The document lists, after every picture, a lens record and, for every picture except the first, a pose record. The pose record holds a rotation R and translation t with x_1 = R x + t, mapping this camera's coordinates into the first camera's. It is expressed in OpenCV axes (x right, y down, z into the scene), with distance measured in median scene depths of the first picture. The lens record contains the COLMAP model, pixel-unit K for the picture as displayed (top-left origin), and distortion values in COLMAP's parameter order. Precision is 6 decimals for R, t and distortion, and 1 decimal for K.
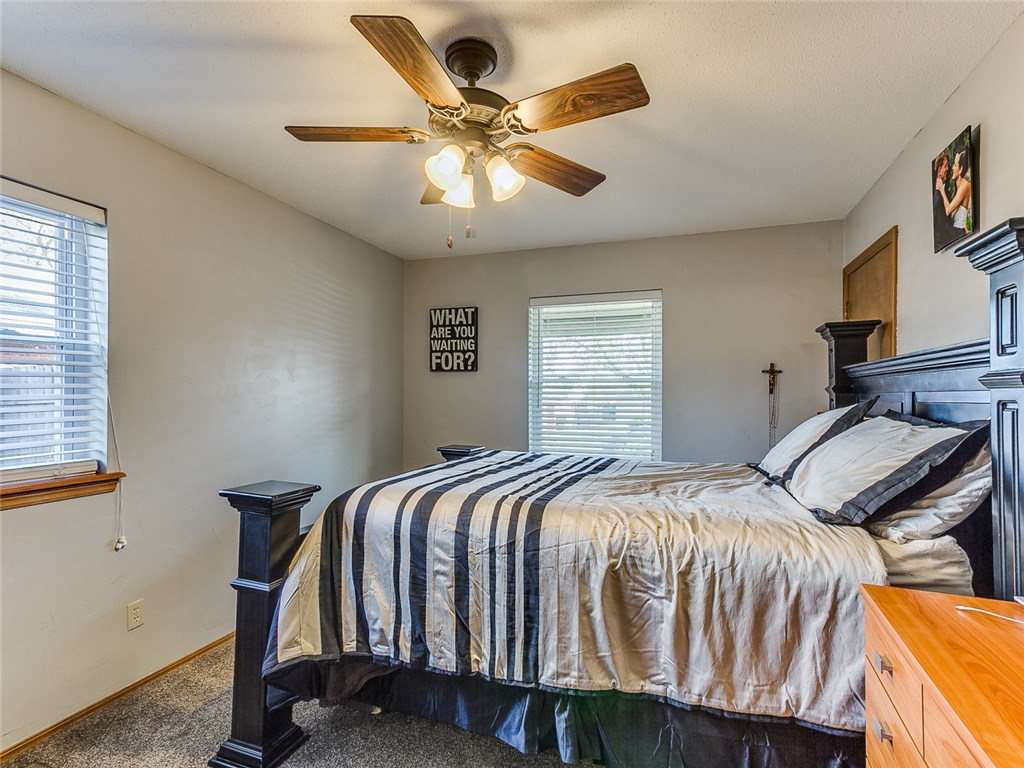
lens RADIAL K [[527.0, 0, 510.2], [0, 527.0, 391.0], [0, 0, 1]] dist [0.025902, 0.000503]
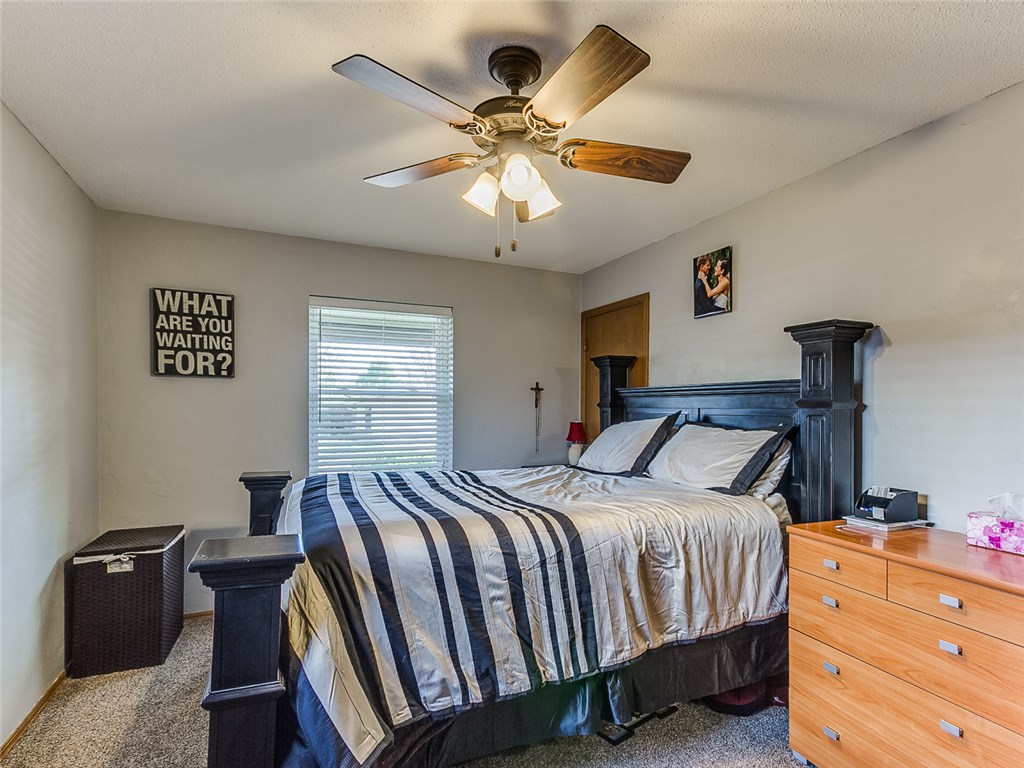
lens RADIAL K [[547.9, 0, 514.8], [0, 547.9, 411.3], [0, 0, 1]] dist [0.032099, 0.000339]
pose [[0.702008, -0.005382, 0.712149, -0.798839], [-0.009042, 0.999823, 0.016469, -0.011317], [-0.712112, -0.018001, 0.701835, 0.277333]]
